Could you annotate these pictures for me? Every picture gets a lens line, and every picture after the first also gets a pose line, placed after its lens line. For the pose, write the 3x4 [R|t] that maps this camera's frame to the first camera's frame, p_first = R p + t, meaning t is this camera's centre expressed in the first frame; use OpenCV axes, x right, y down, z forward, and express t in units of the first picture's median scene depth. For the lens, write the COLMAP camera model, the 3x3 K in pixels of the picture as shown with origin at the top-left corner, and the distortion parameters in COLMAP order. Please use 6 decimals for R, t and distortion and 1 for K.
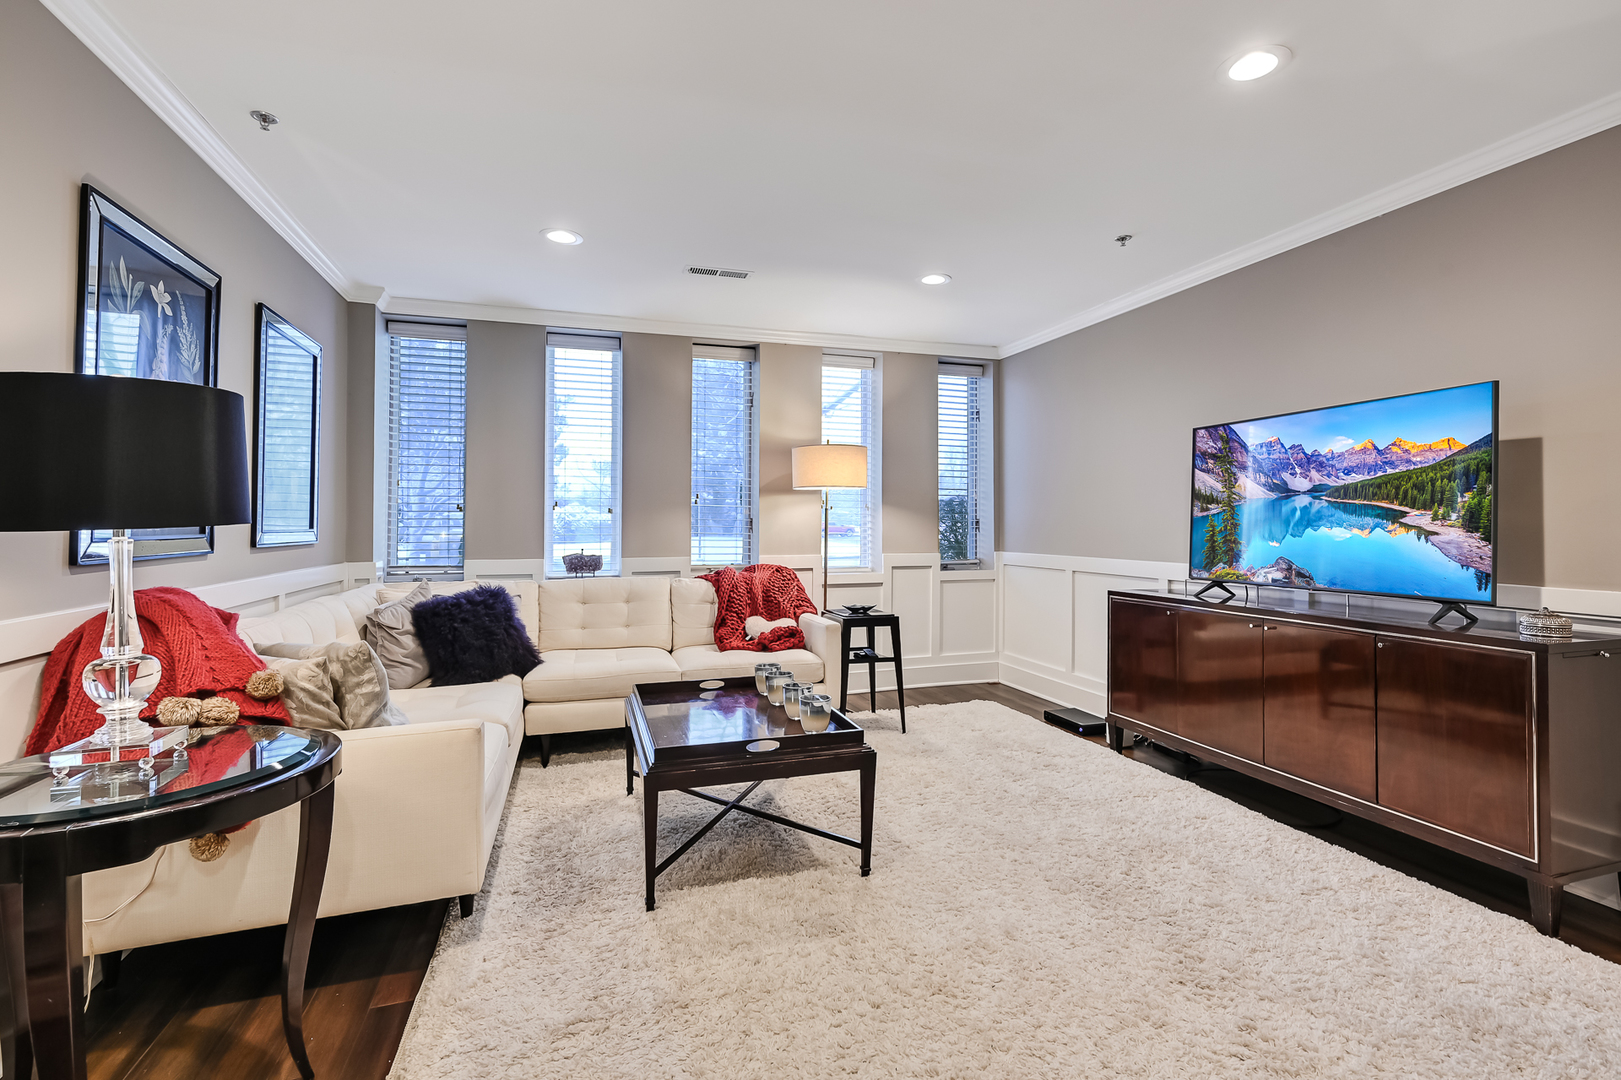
lens RADIAL K [[708.9, 0, 819.0], [0, 708.9, 516.8], [0, 0, 1]] dist [-0.001205, -0.000380]
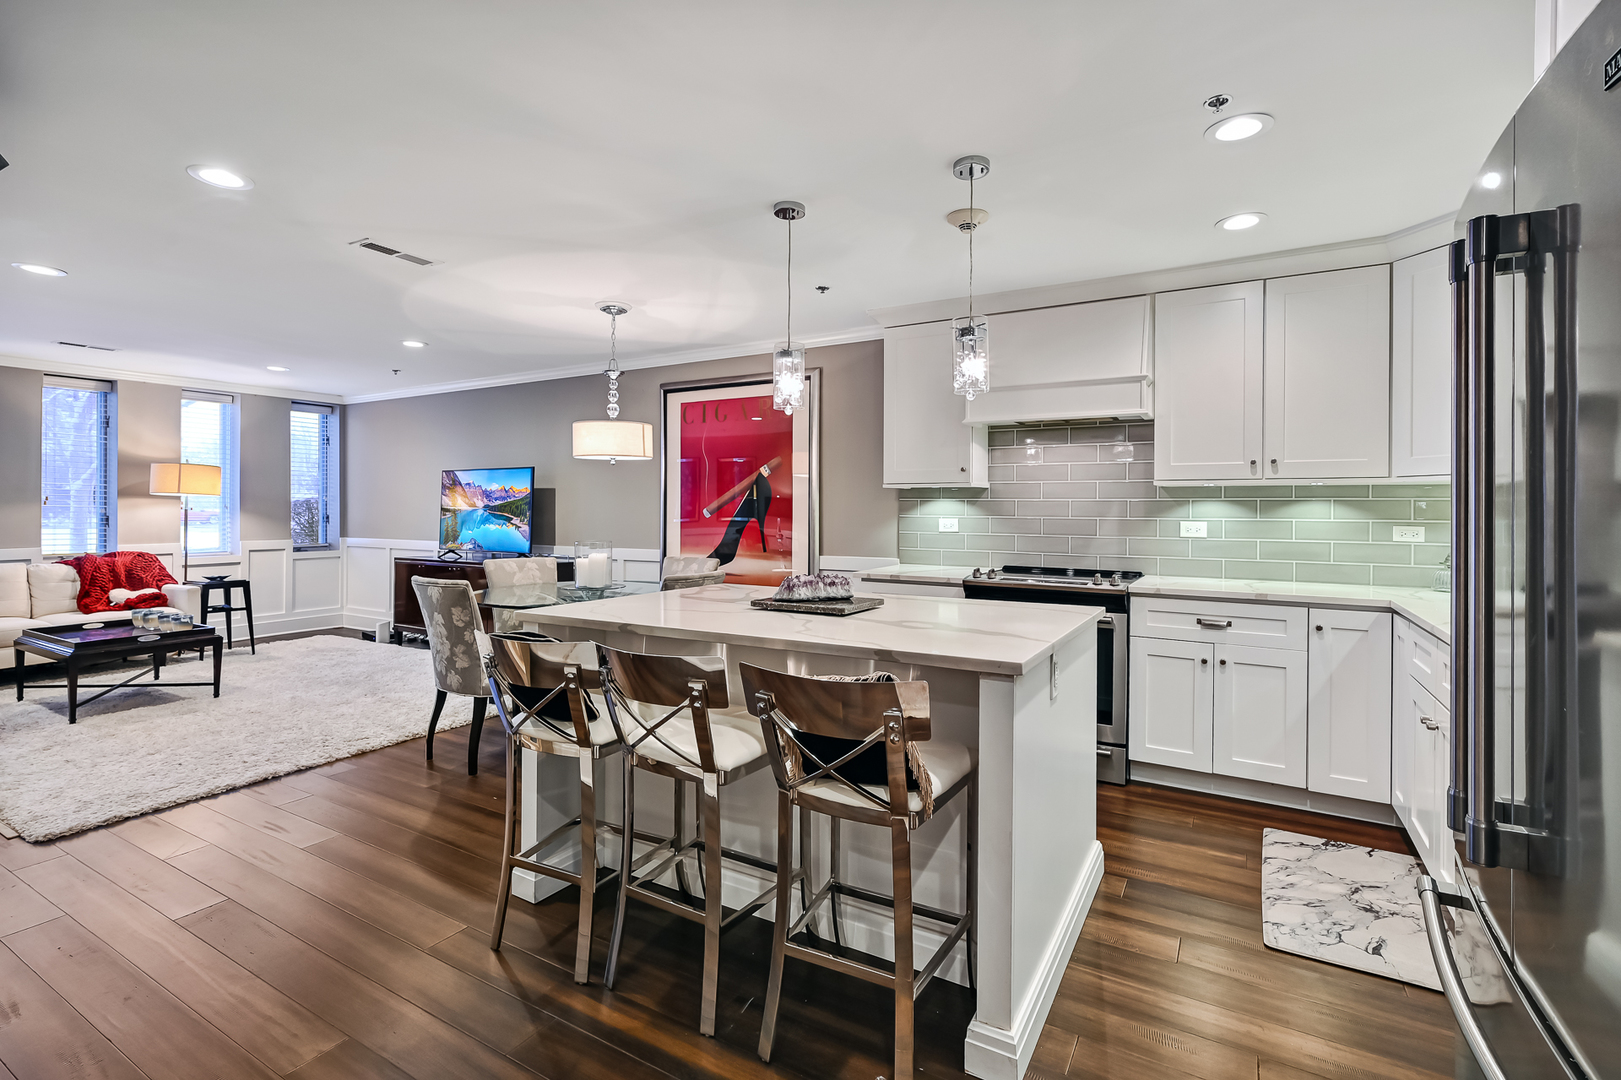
lens RADIAL K [[708.9, 0, 819.0], [0, 708.9, 516.8], [0, 0, 1]] dist [-0.001205, -0.000380]
pose [[0.734880, -0.003898, 0.678186, -0.021789], [-0.014767, 0.999654, 0.021748, -0.049883], [-0.678036, -0.025997, 0.734569, -0.937327]]
